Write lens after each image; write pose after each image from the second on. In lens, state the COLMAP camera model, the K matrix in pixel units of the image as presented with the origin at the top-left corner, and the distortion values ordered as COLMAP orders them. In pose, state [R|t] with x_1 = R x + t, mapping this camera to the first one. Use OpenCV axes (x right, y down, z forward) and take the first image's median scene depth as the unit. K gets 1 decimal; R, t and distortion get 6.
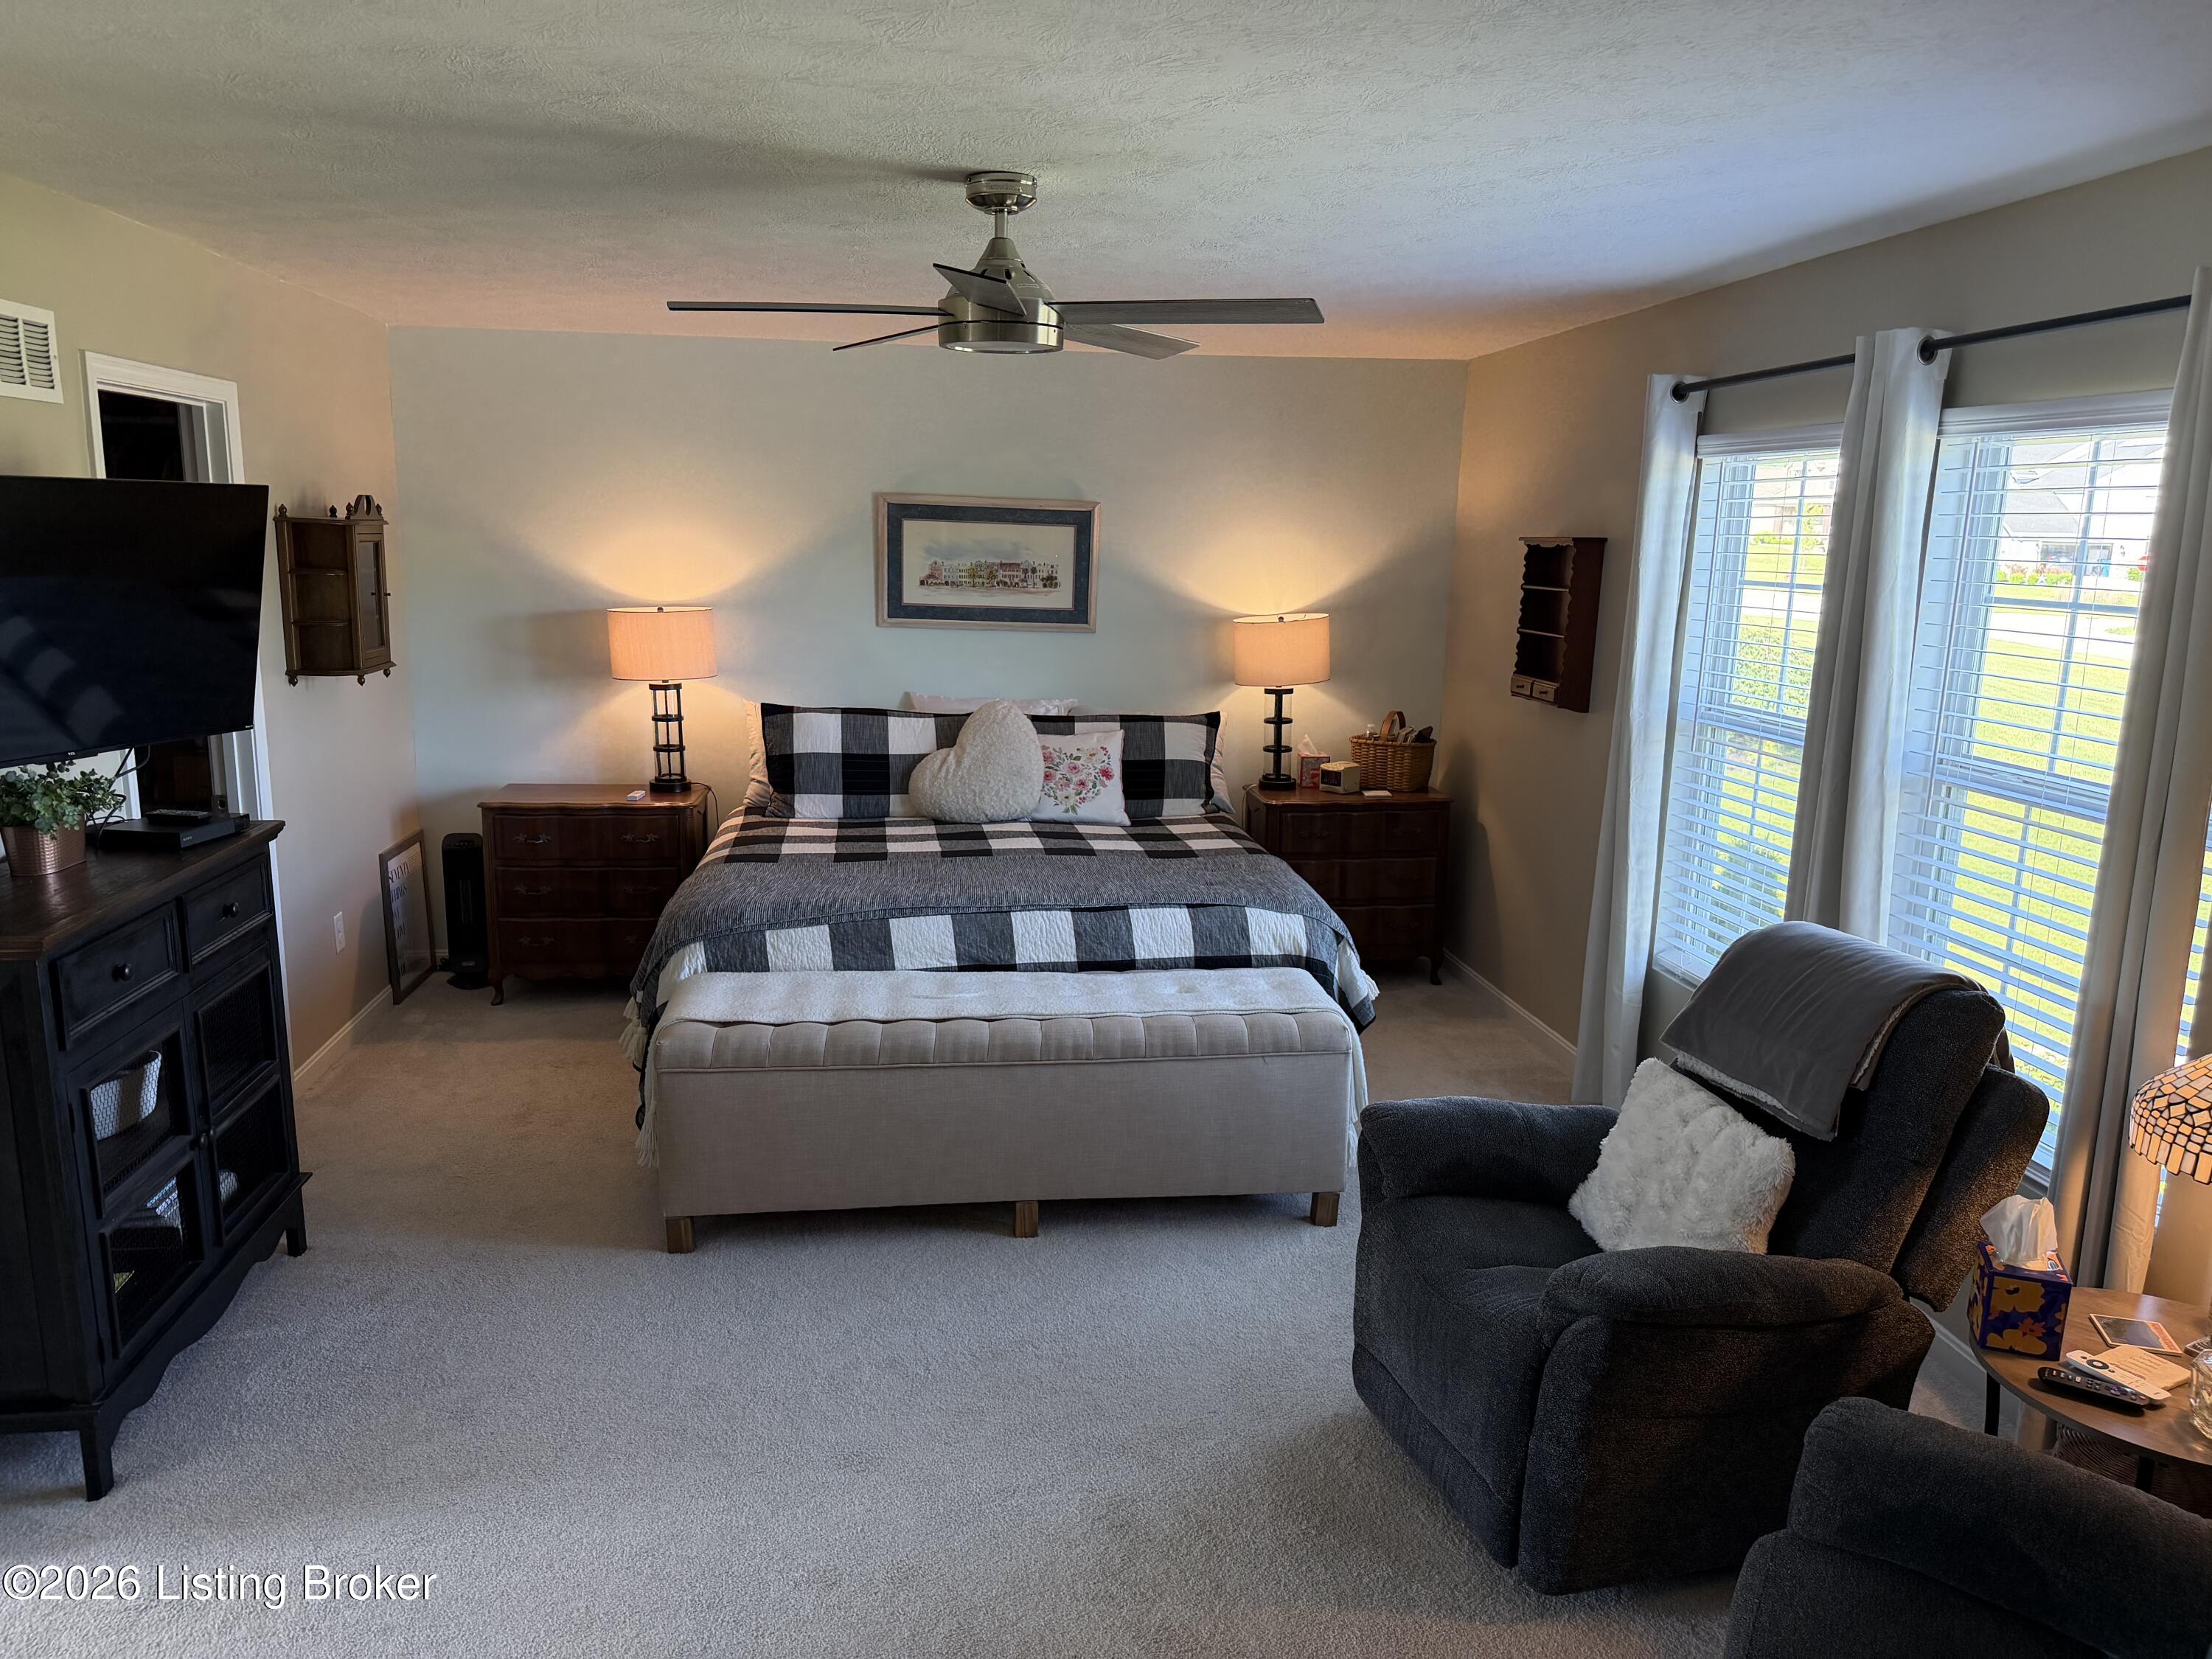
lens RADIAL K [[1562.1, 0, 1088.8], [0, 1562.1, 845.4], [0, 0, 1]] dist [0.034767, -0.031409]
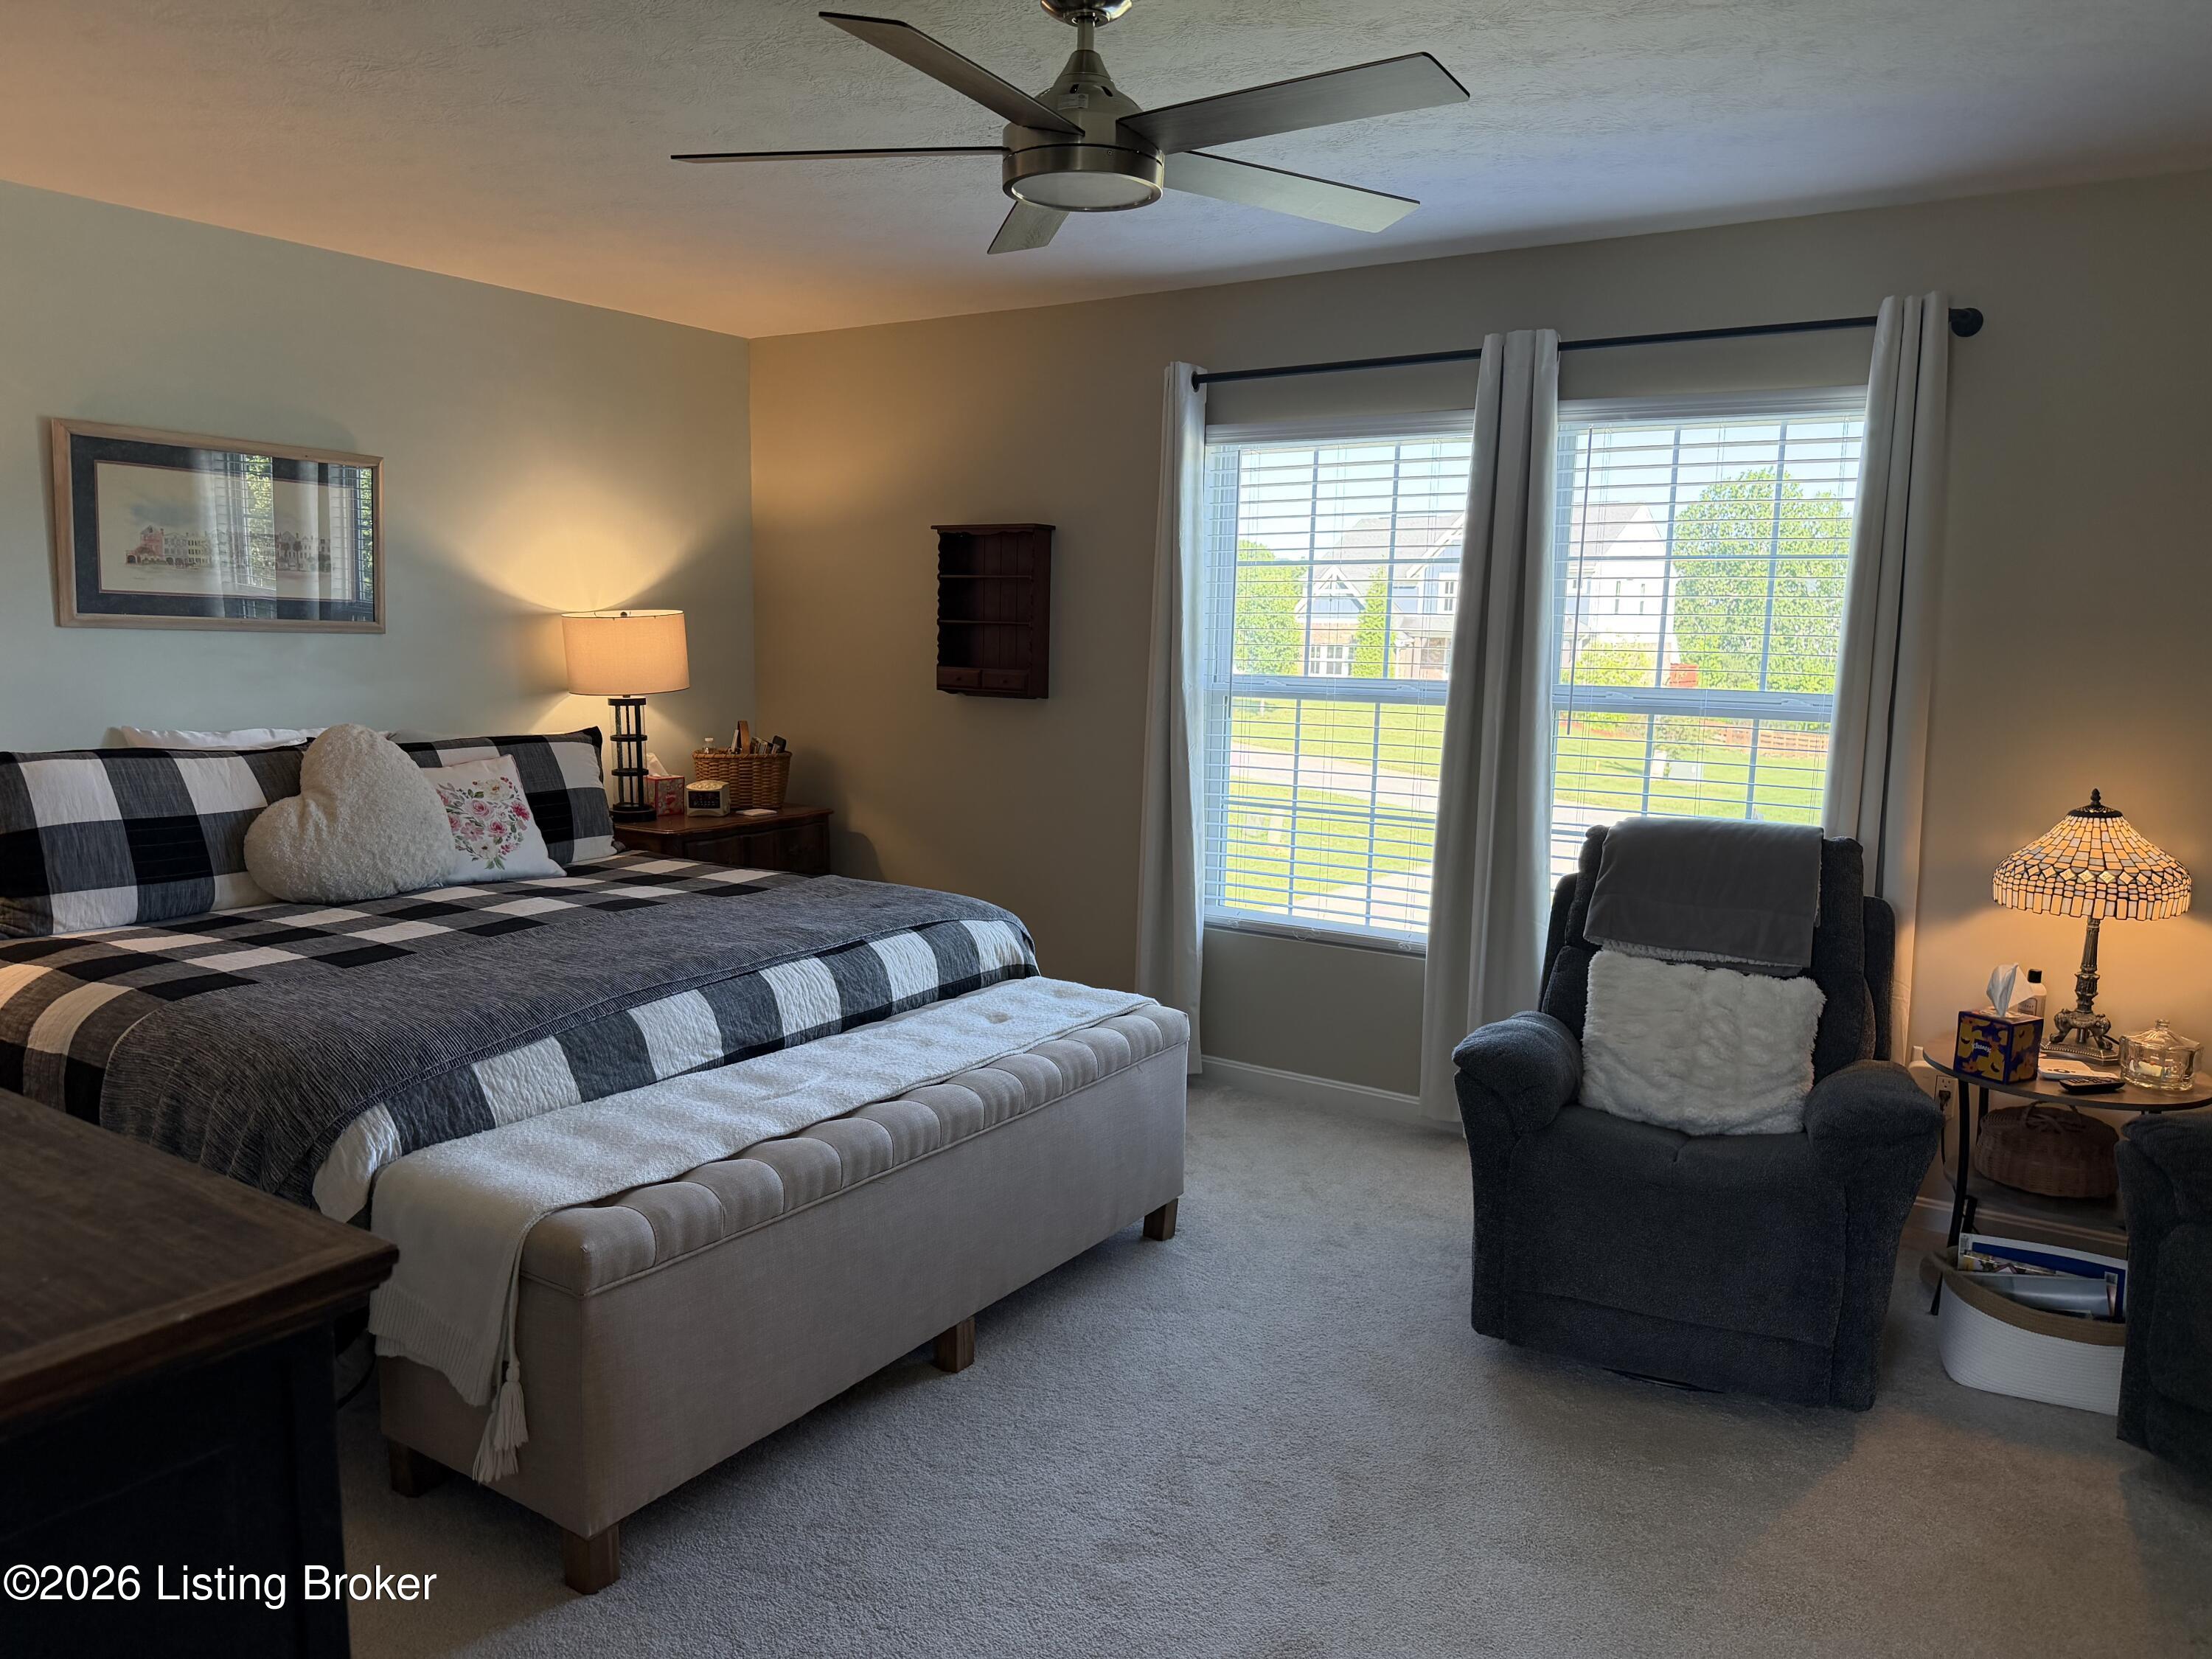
lens RADIAL K [[1562.1, 0, 1109.6], [0, 1562.1, 838.0], [0, 0, 1]] dist [0.034767, -0.031409]
pose [[0.637487, -0.107144, 0.762975, -0.405300], [0.141538, 0.989716, 0.020727, -0.009470], [-0.757349, 0.094777, 0.646096, 0.309399]]
